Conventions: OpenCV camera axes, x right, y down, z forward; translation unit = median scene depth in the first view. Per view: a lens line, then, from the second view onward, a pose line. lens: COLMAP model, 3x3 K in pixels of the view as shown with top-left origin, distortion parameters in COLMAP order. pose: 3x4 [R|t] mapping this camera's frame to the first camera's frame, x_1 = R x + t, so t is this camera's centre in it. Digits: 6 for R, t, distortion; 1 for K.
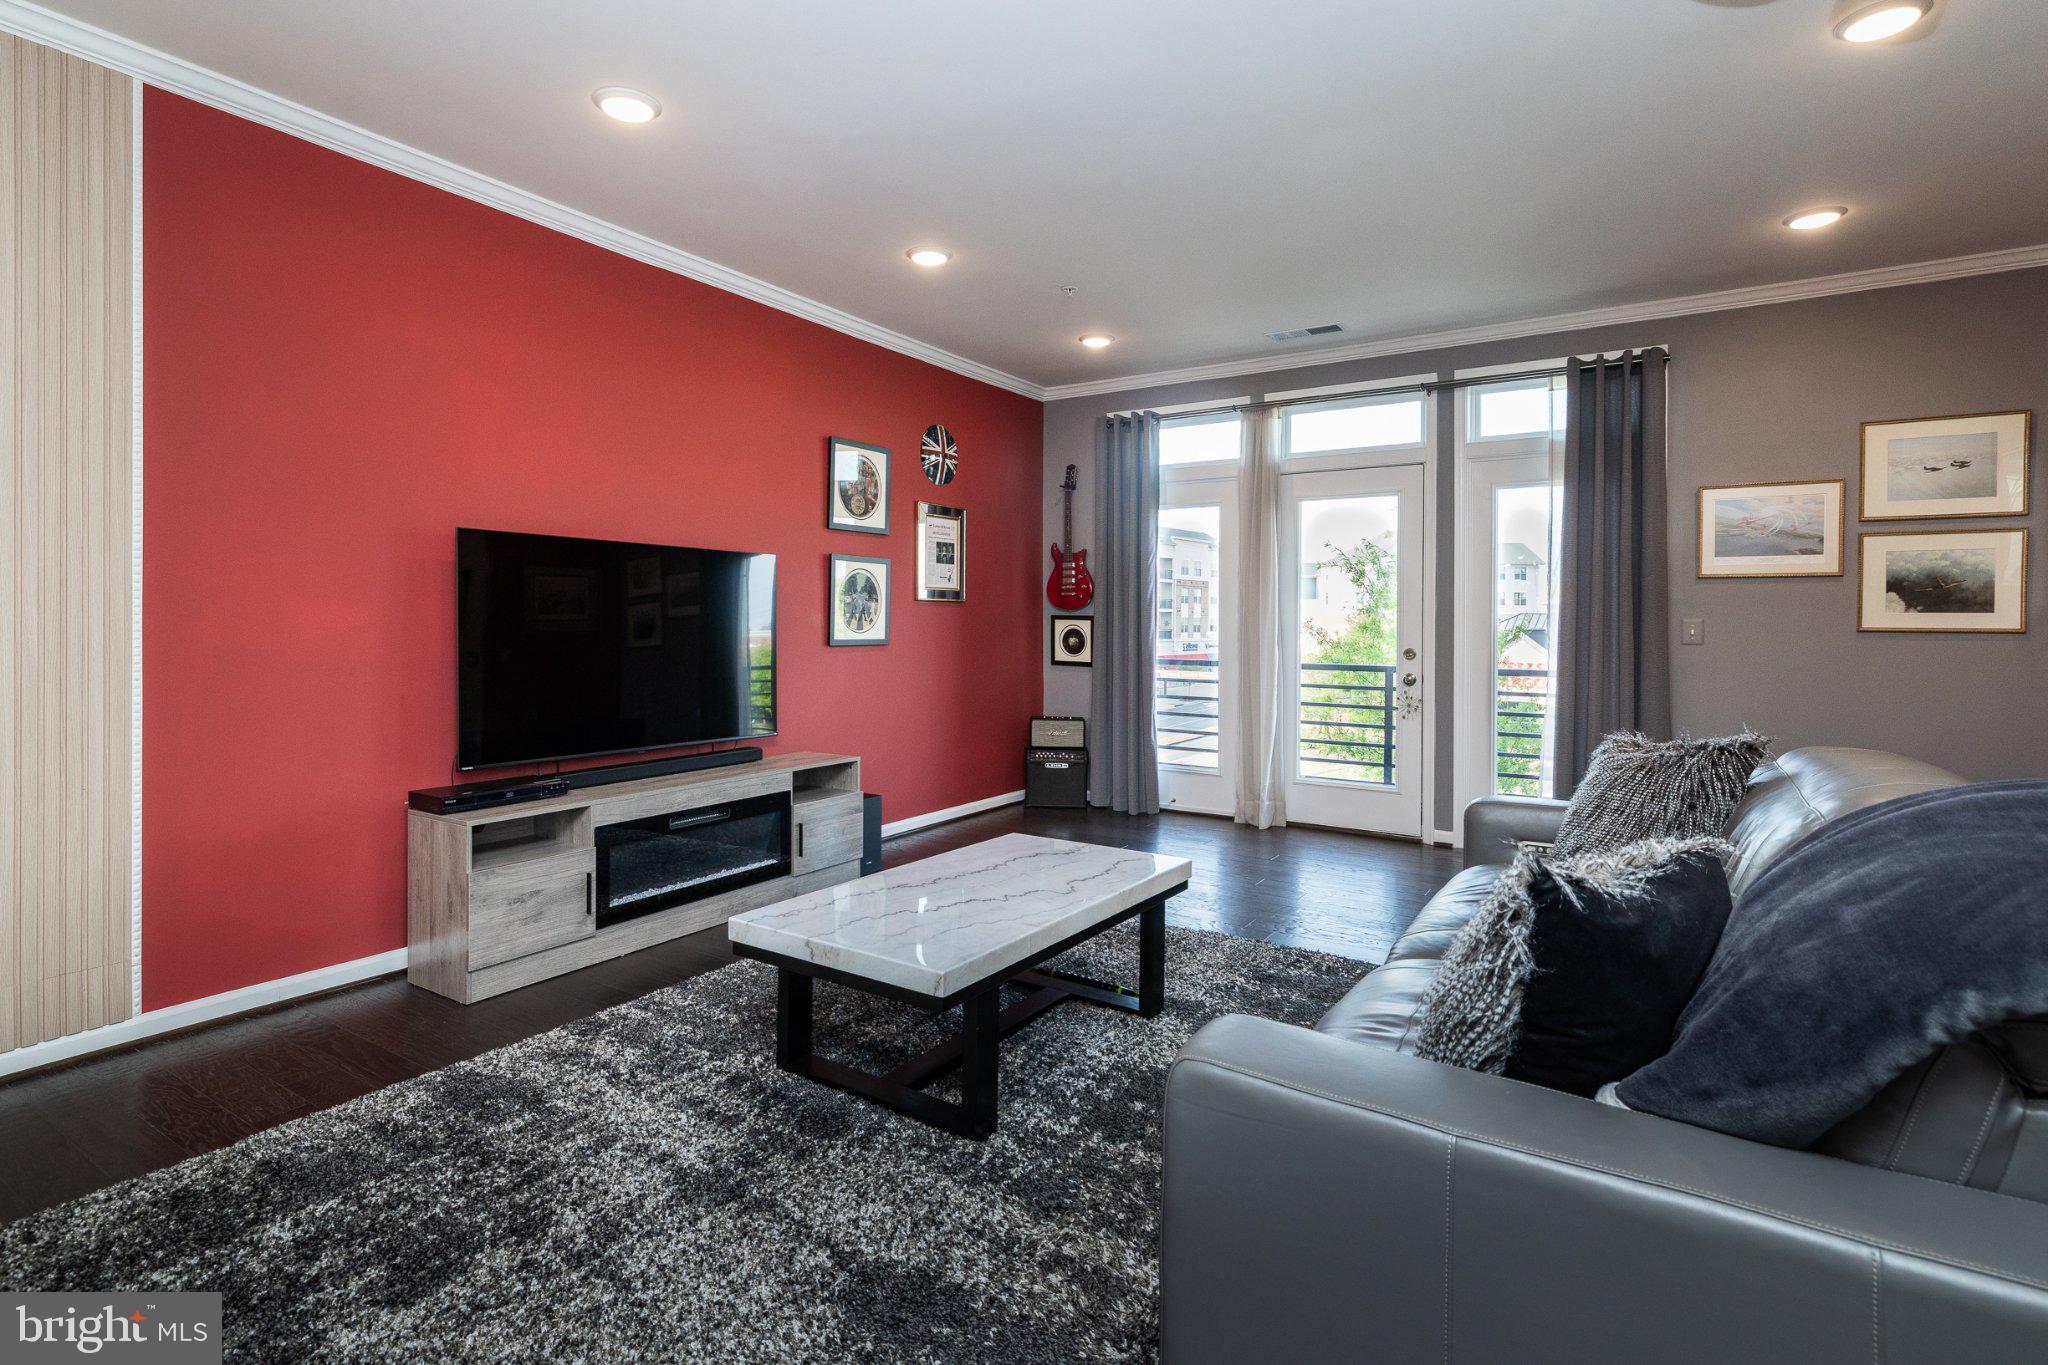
lens RADIAL K [[978.7, 0, 1027.6], [0, 978.7, 625.9], [0, 0, 1]] dist [-0.002226, -0.000669]
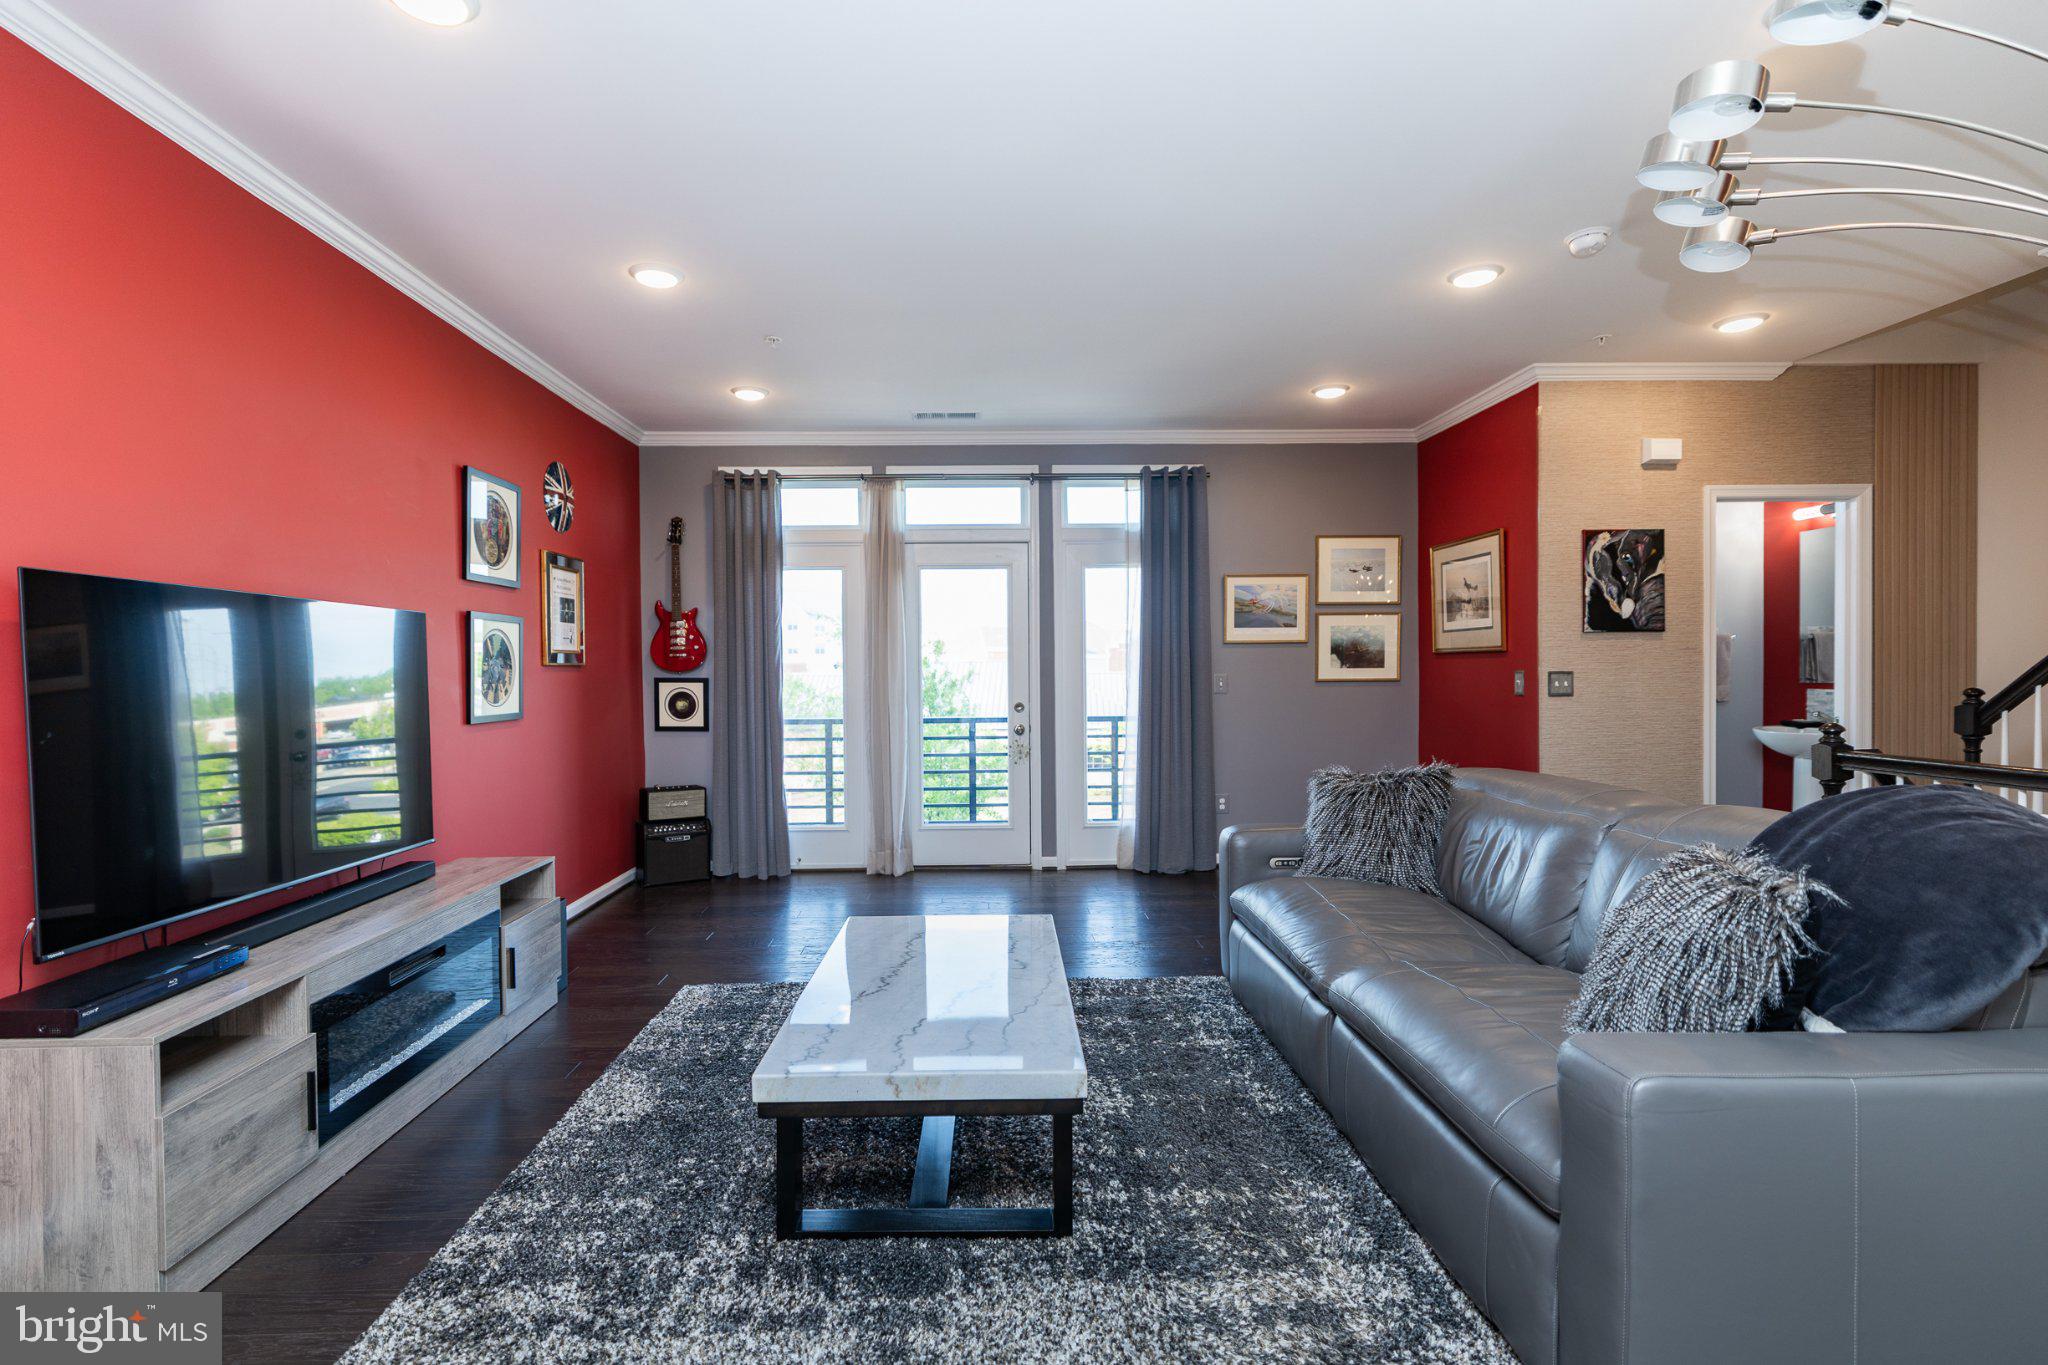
lens RADIAL K [[931.3, 0, 978.7], [0, 931.3, 685.5], [0, 0, 1]] dist [0.001618, 0.000766]
pose [[0.832577, -0.023198, 0.553423, -0.257675], [0.017248, 0.999724, 0.015958, -0.015539], [-0.553641, -0.003741, 0.832747, 0.114192]]
